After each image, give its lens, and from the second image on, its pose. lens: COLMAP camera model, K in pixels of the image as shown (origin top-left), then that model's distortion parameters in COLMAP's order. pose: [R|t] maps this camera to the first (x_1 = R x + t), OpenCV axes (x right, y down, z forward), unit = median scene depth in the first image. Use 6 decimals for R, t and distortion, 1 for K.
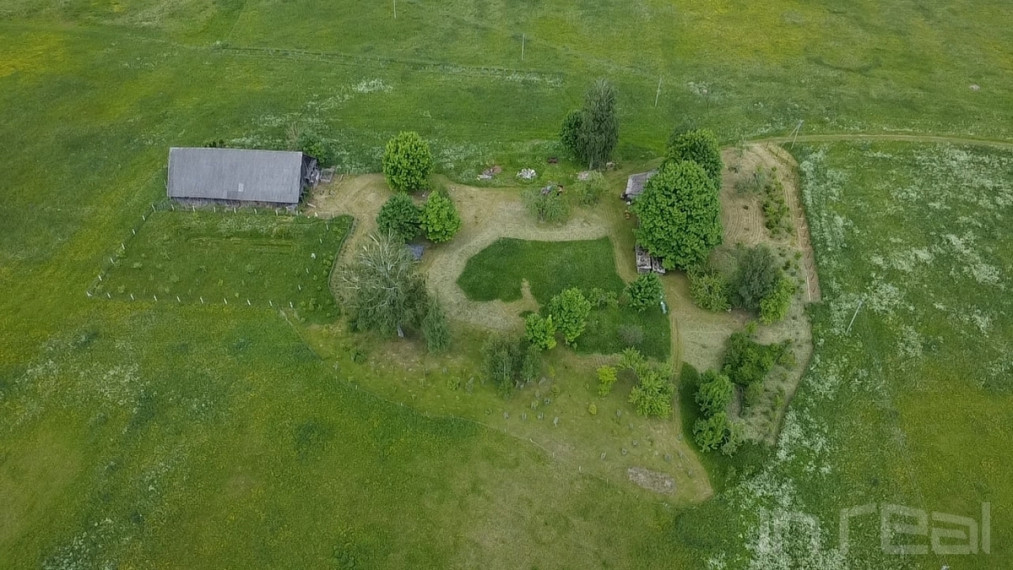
lens RADIAL K [[734.3, 0, 505.2], [0, 734.3, 272.7], [0, 0, 1]] dist [-0.034886, 0.002429]
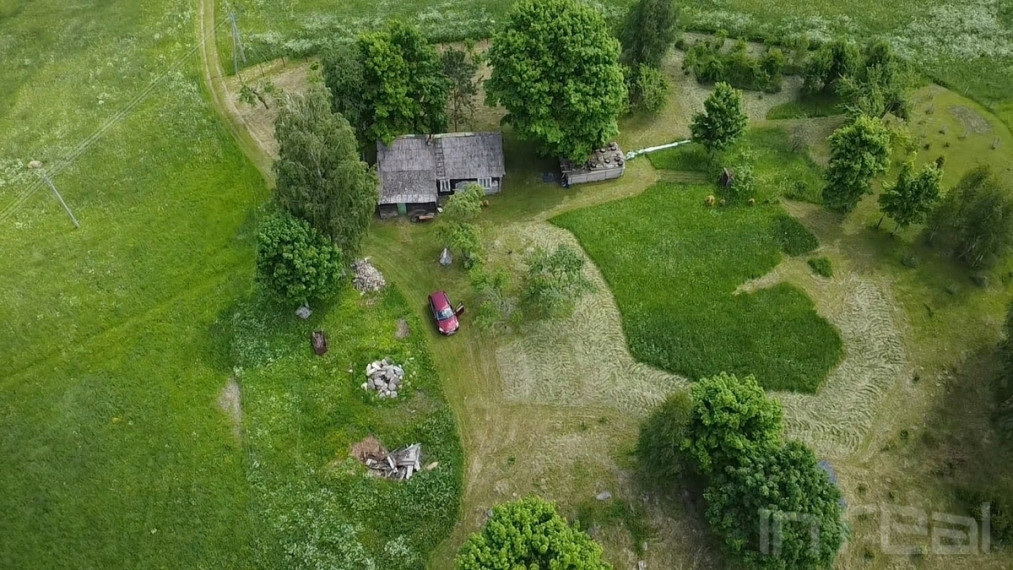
lens RADIAL K [[742.9, 0, 510.3], [0, 742.9, 283.4], [0, 0, 1]] dist [-0.018418, -0.032942]
pose [[-0.271562, -0.704450, 0.655747, -0.251436], [0.686457, 0.335783, 0.645002, -0.409781], [-0.674560, 0.625300, 0.392389, 0.817915]]
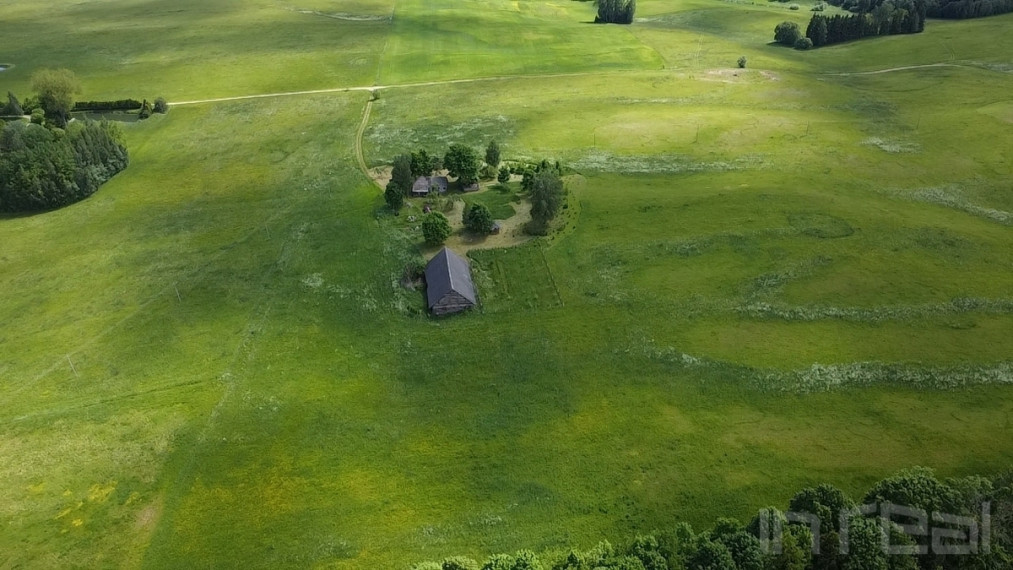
lens RADIAL K [[742.9, 0, 510.3], [0, 742.9, 283.4], [0, 0, 1]] dist [-0.018418, -0.032942]
pose [[-0.226260, -0.504483, 0.833248, -1.798860], [0.683883, 0.526870, 0.504690, -0.888682], [-0.693622, 0.684035, 0.225798, 0.567816]]
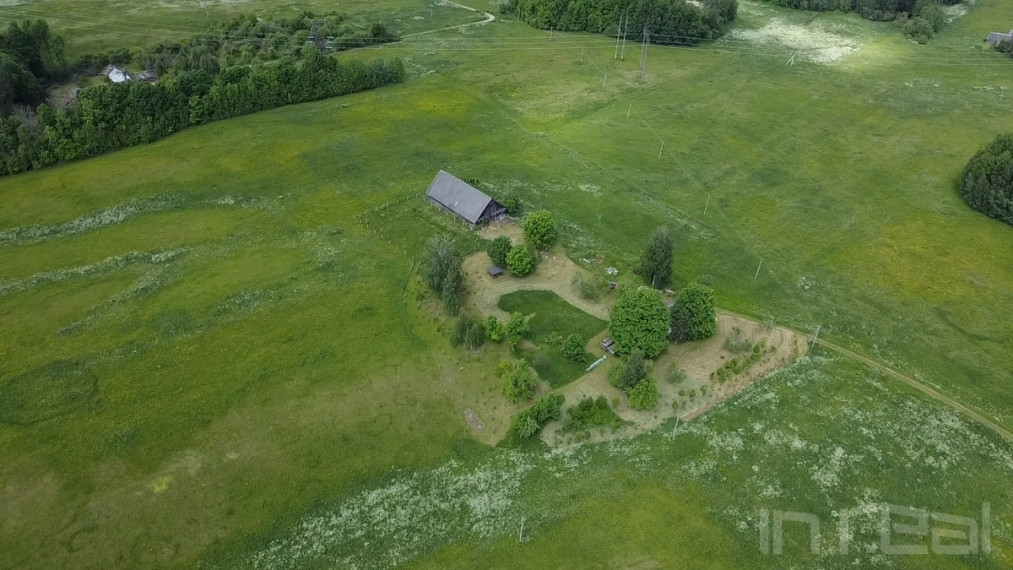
lens RADIAL K [[730.2, 0, 501.3], [0, 730.2, 289.7], [0, 0, 1]] dist [-0.020293, -0.019634]
pose [[0.715792, 0.417186, -0.559999, 0.747923], [-0.493977, 0.869324, 0.016223, -0.022170], [0.493588, 0.265014, 0.828335, -0.297713]]
